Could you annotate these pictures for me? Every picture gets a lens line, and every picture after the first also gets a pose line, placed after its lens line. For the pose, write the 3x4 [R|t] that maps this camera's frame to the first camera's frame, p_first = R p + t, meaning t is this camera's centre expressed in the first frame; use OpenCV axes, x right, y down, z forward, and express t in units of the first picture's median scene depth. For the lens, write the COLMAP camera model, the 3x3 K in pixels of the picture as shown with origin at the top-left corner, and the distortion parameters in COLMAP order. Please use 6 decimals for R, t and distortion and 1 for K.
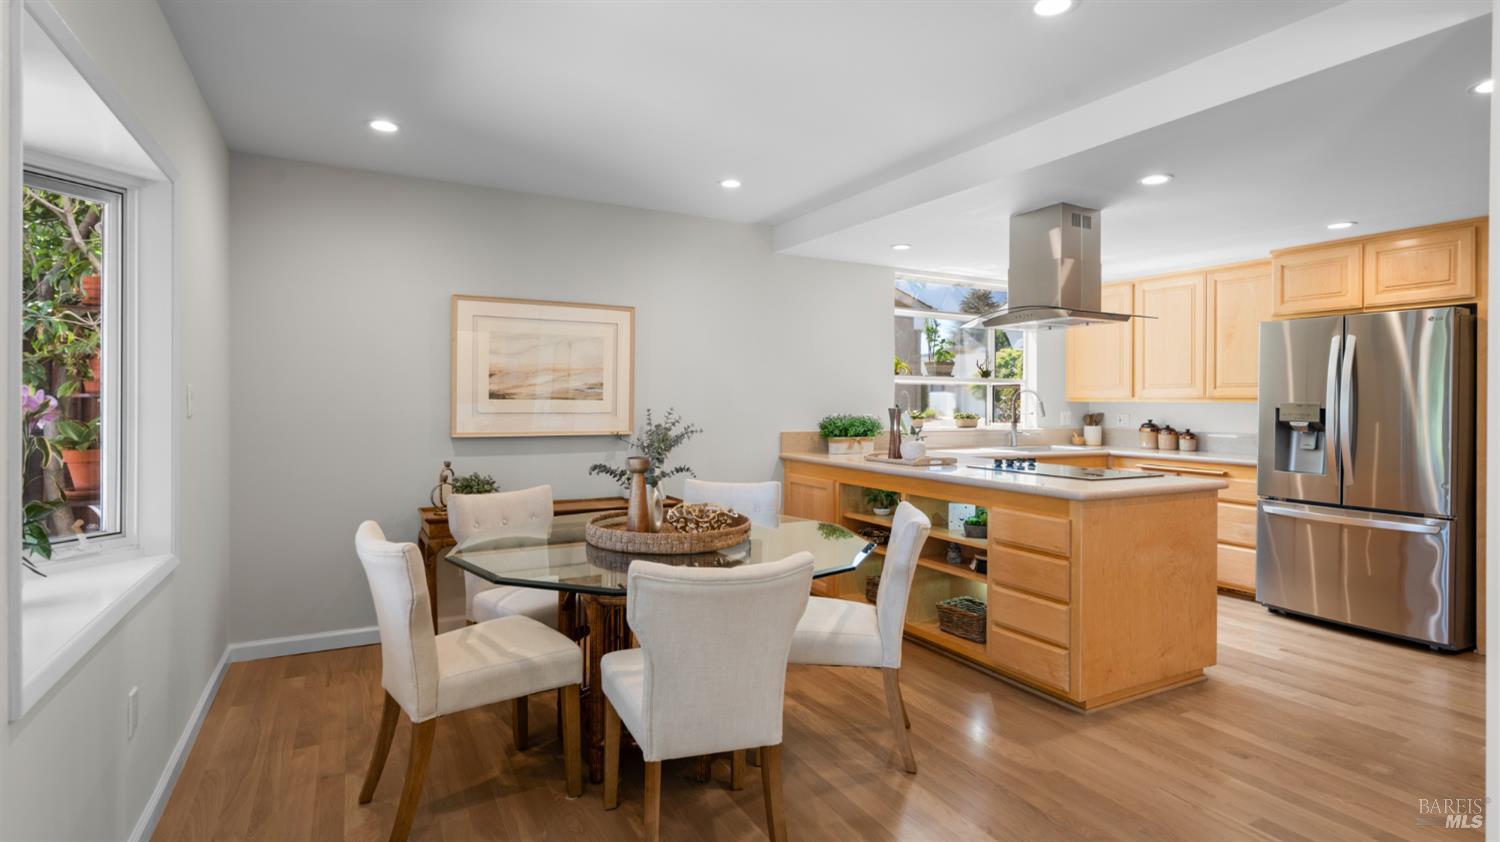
lens RADIAL K [[729.4, 0, 748.0], [0, 729.4, 402.5], [0, 0, 1]] dist [-0.000247, 0.001904]
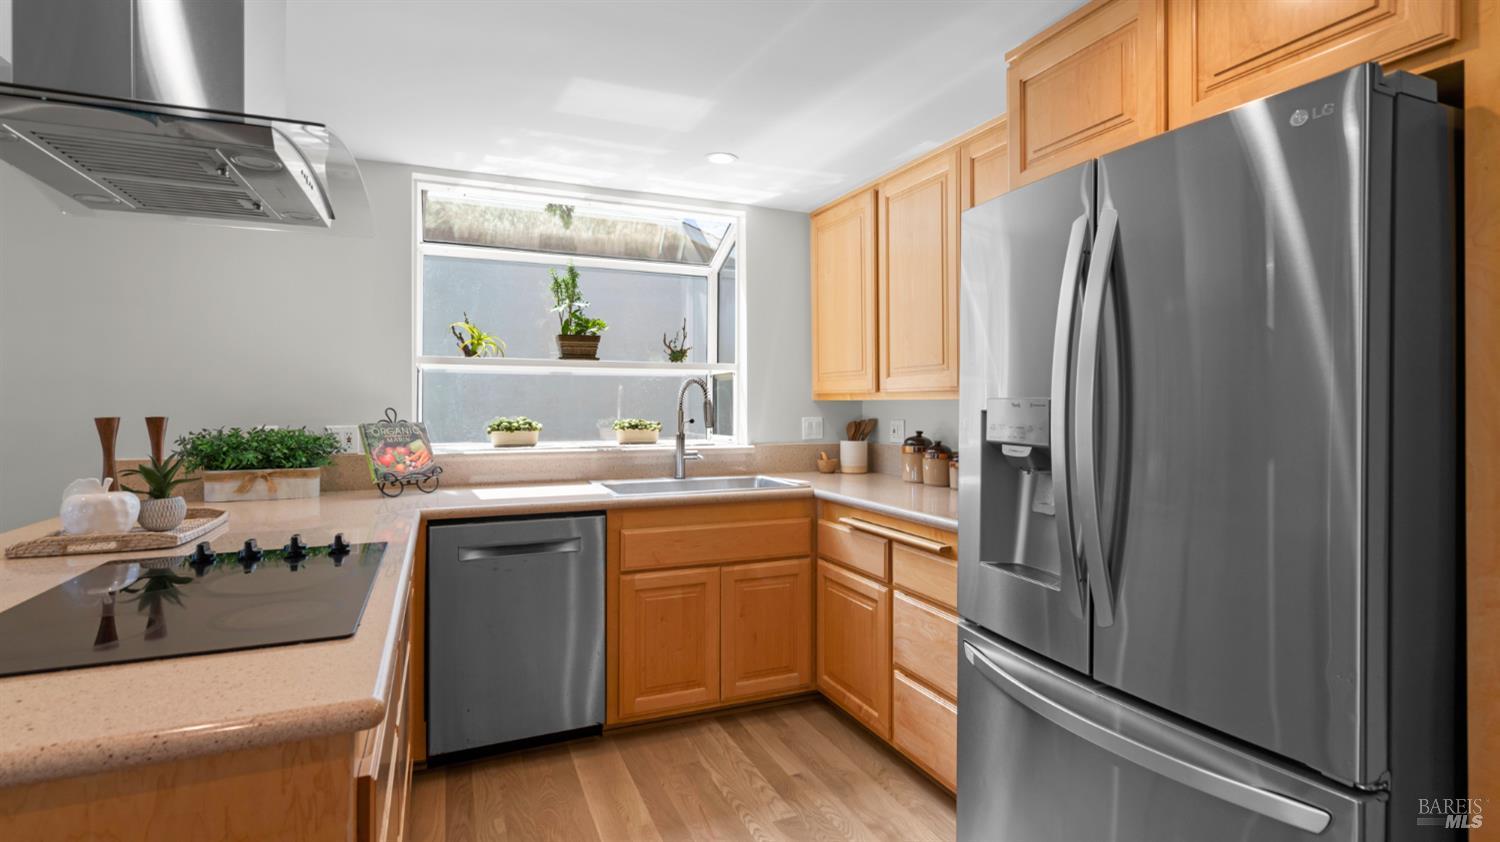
lens RADIAL K [[729.4, 0, 729.8], [0, 729.4, 402.5], [0, 0, 1]] dist [-0.000247, 0.001904]
pose [[0.995651, -0.007887, -0.092827, 0.619887], [0.007743, 0.999968, -0.001917, 0.002121], [0.092839, 0.001190, 0.995680, 0.574871]]
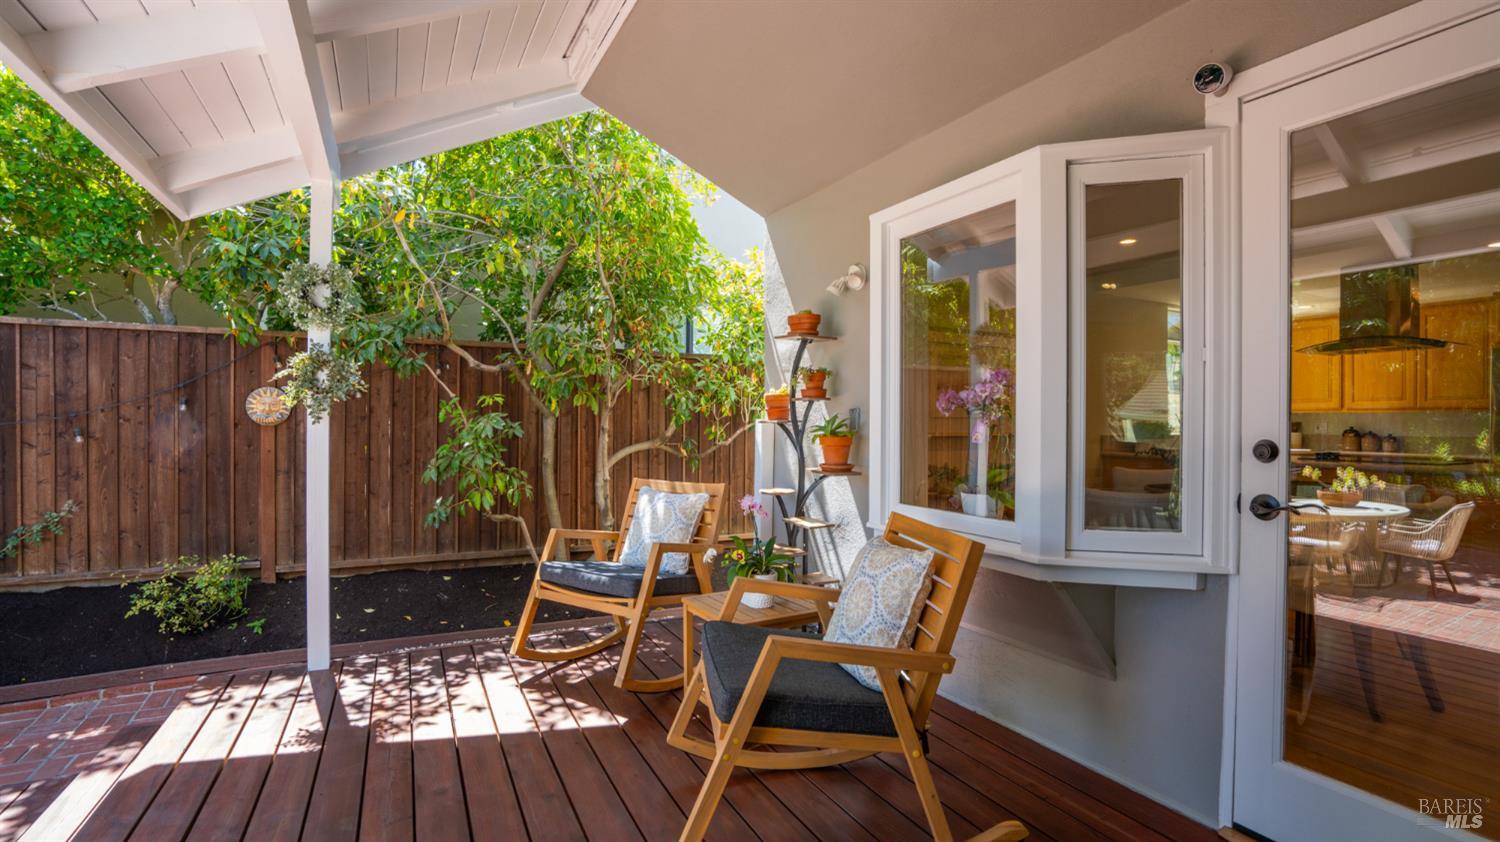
lens RADIAL K [[686.8, 0, 754.9], [0, 686.8, 420.6], [0, 0, 1]] dist [-0.007123, 0.002702]
pose [[0.999983, -0.001182, -0.005674, -0.594585], [0.001174, 0.999998, -0.001420, 0.018414], [0.005676, 0.001413, 0.999983, -0.201756]]
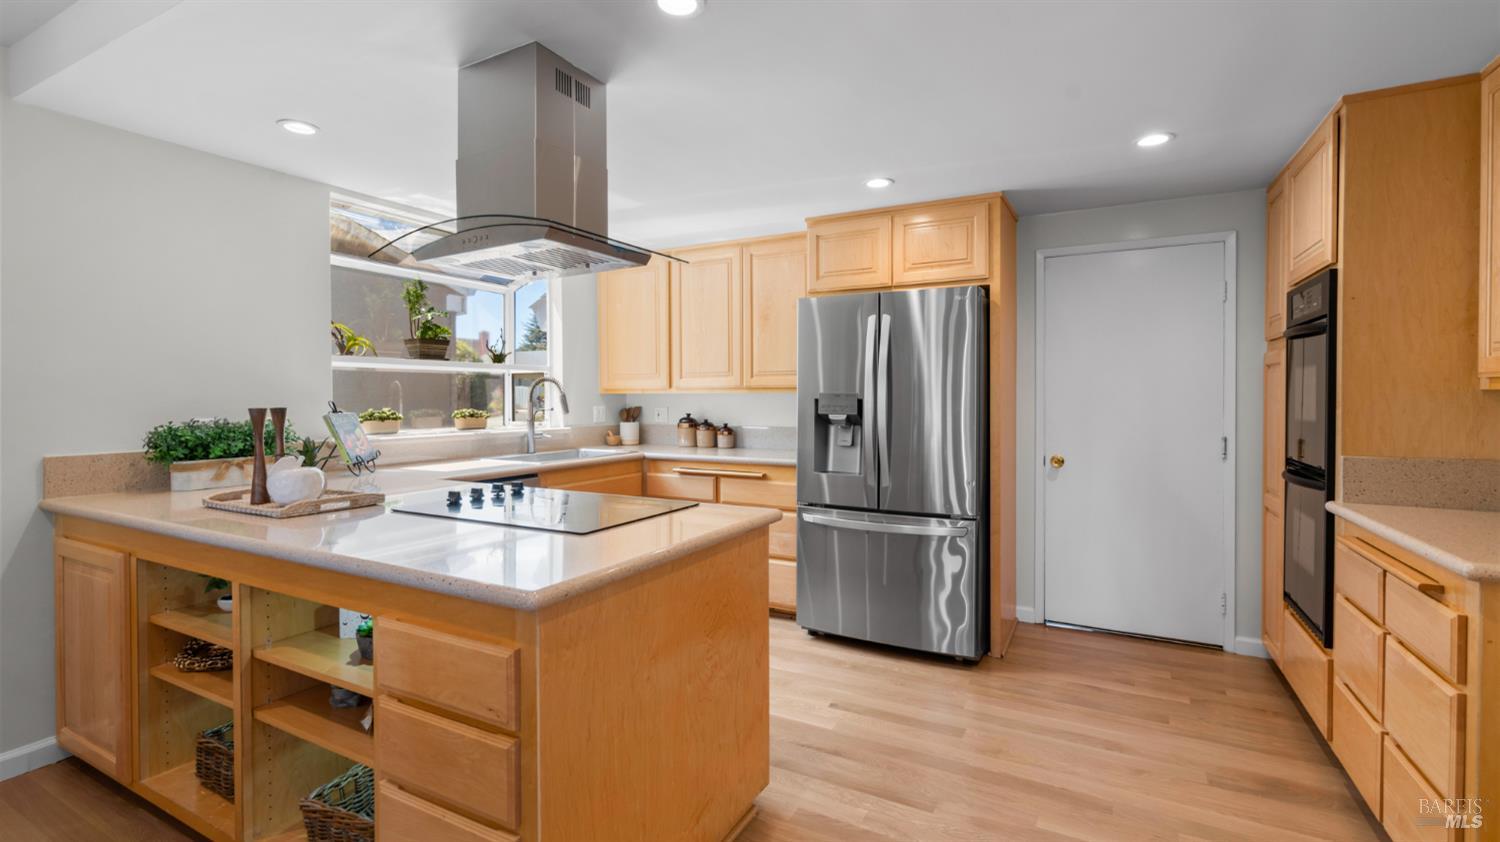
lens RADIAL K [[686.8, 0, 753.7], [0, 686.8, 397.3], [0, 0, 1]] dist [-0.007123, 0.002702]
pose [[0.832169, -0.011154, 0.554409, 0.218700], [0.009812, 0.999937, 0.005391, 0.000755], [-0.554435, 0.000954, 0.832227, 0.371617]]
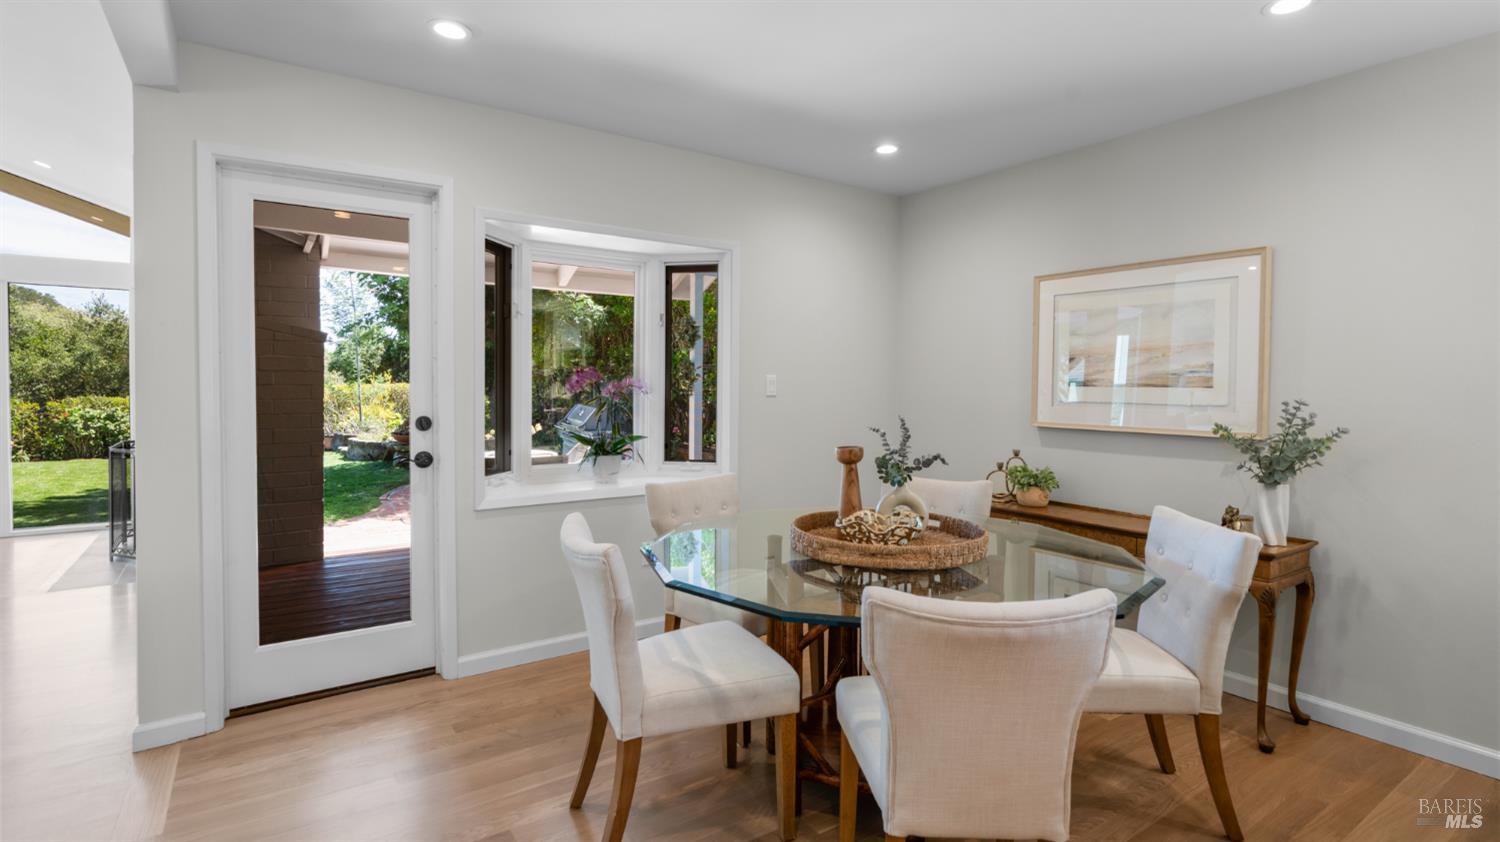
lens RADIAL K [[729.4, 0, 750.9], [0, 729.4, 410.8], [0, 0, 1]] dist [-0.000247, 0.001904]
pose [[0.107302, 0.030983, -0.993744, 0.462138], [-0.012132, 0.999481, 0.029852, 0.003134], [0.994152, 0.008853, 0.107623, 0.477747]]
